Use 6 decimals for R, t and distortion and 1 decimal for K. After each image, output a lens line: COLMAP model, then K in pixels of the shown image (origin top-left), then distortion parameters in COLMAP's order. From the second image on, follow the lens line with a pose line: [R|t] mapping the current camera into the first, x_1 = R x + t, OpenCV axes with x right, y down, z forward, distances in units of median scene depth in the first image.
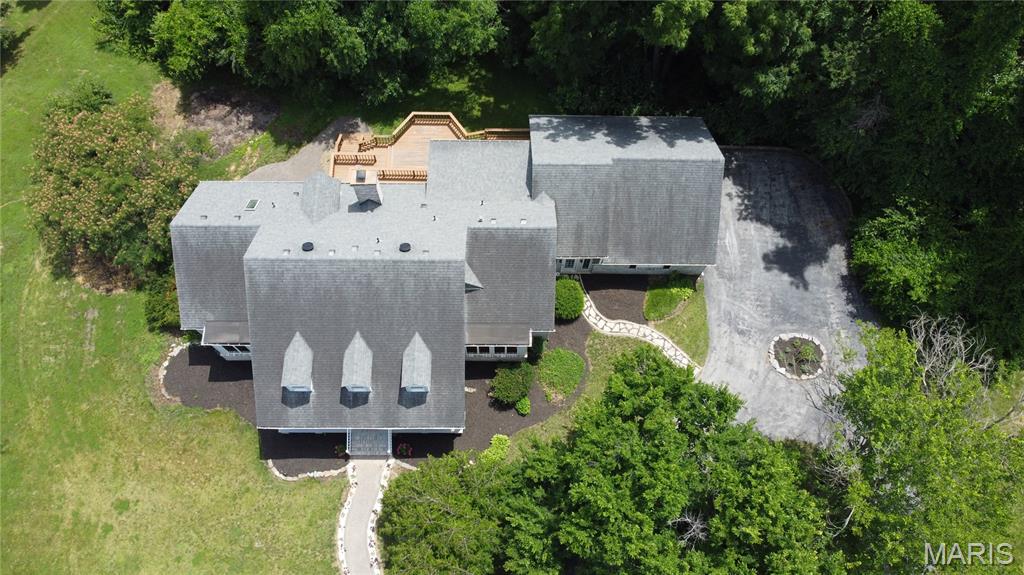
lens RADIAL K [[774.4, 0, 514.0], [0, 774.4, 285.5], [0, 0, 1]] dist [0.004990, -0.009397]
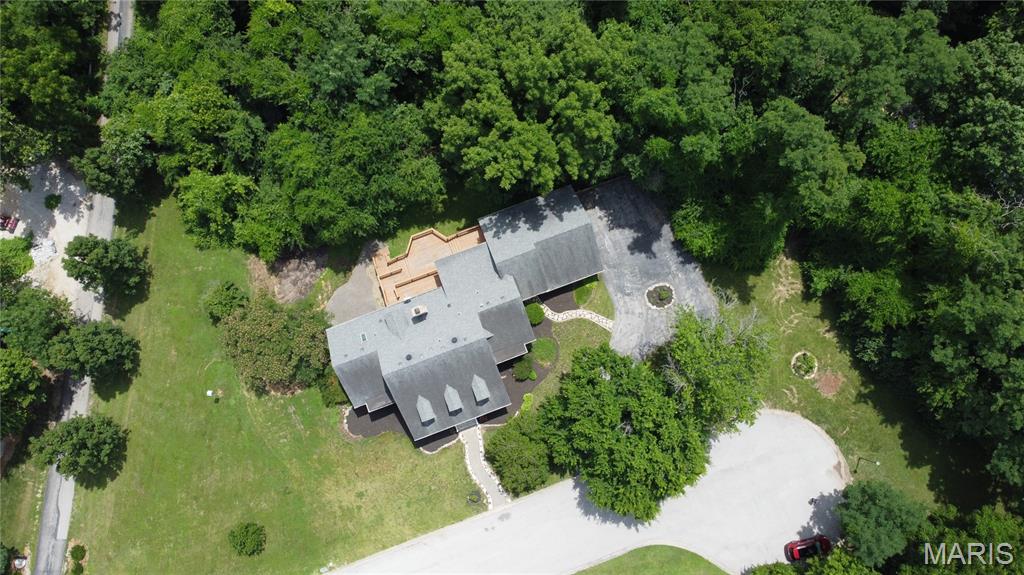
lens RADIAL K [[774.4, 0, 518.3], [0, 774.4, 288.6], [0, 0, 1]] dist [0.004990, -0.009397]
pose [[0.936035, -0.351383, 0.019199, 0.017116], [0.333020, 0.902113, 0.274391, -0.548816], [-0.113736, -0.250446, 0.961426, -0.746705]]
